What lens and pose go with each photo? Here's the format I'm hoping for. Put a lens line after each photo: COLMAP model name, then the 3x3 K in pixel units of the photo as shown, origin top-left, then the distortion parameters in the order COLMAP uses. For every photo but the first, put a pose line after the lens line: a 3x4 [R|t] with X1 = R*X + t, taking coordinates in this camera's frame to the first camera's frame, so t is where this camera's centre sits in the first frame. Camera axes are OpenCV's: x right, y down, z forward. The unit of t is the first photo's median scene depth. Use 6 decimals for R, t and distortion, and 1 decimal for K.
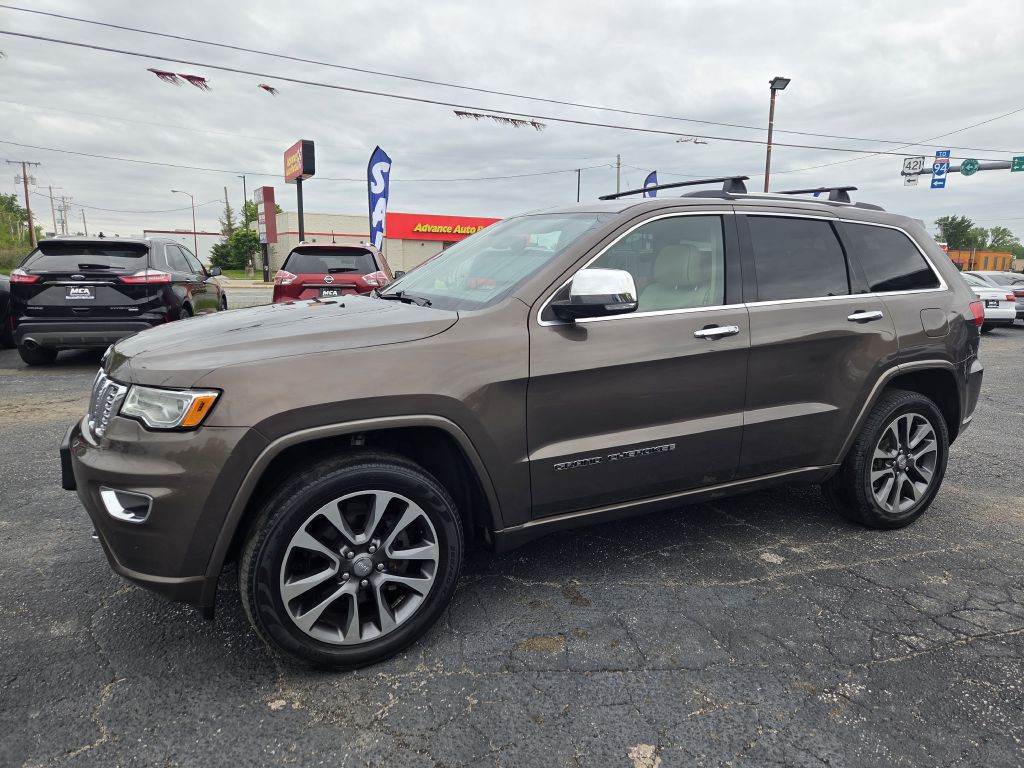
lens RADIAL K [[685.8, 0, 521.0], [0, 685.8, 378.3], [0, 0, 1]] dist [0.067185, -0.047534]
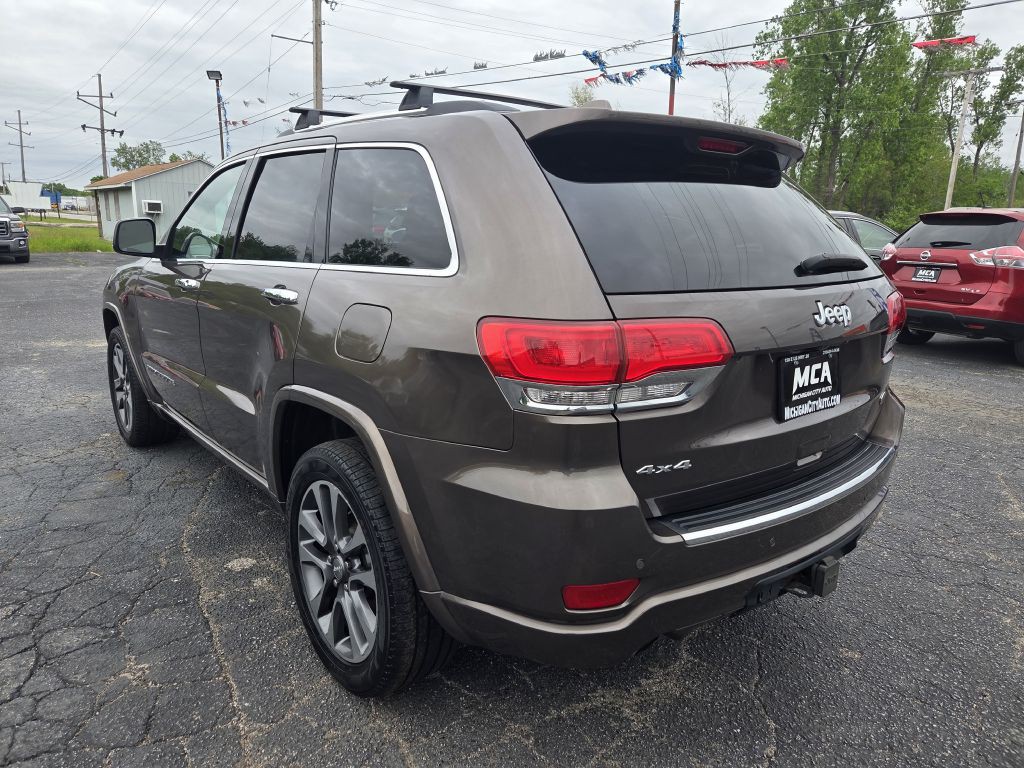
lens RADIAL K [[685.8, 0, 507.8], [0, 685.8, 371.0], [0, 0, 1]] dist [0.067185, -0.047534]
pose [[0.197897, 0.194002, -0.960833, 1.291301], [-0.178785, 0.970920, 0.159216, -0.177188], [0.963780, 0.140275, 0.226827, 1.172500]]
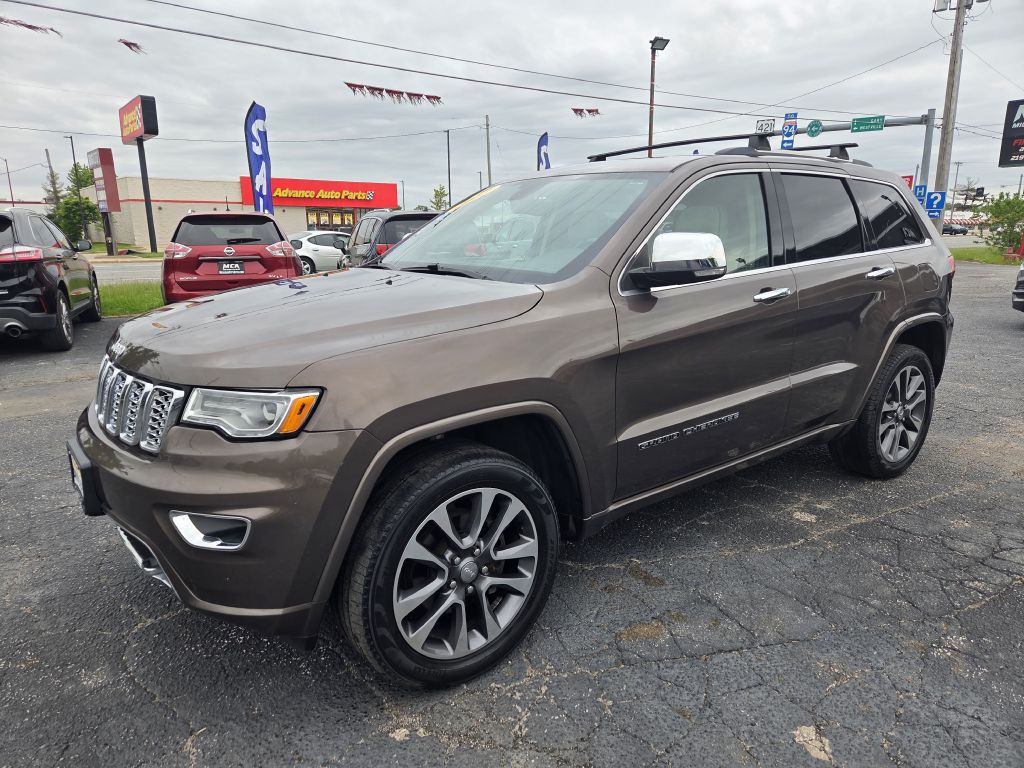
lens RADIAL K [[685.8, 0, 505.0], [0, 685.8, 384.7], [0, 0, 1]] dist [0.067185, -0.047534]
pose [[0.985216, -0.059471, 0.160665, -0.237970], [0.050045, 0.996815, 0.062099, -0.019647], [-0.163846, -0.053140, 0.985054, 0.088211]]
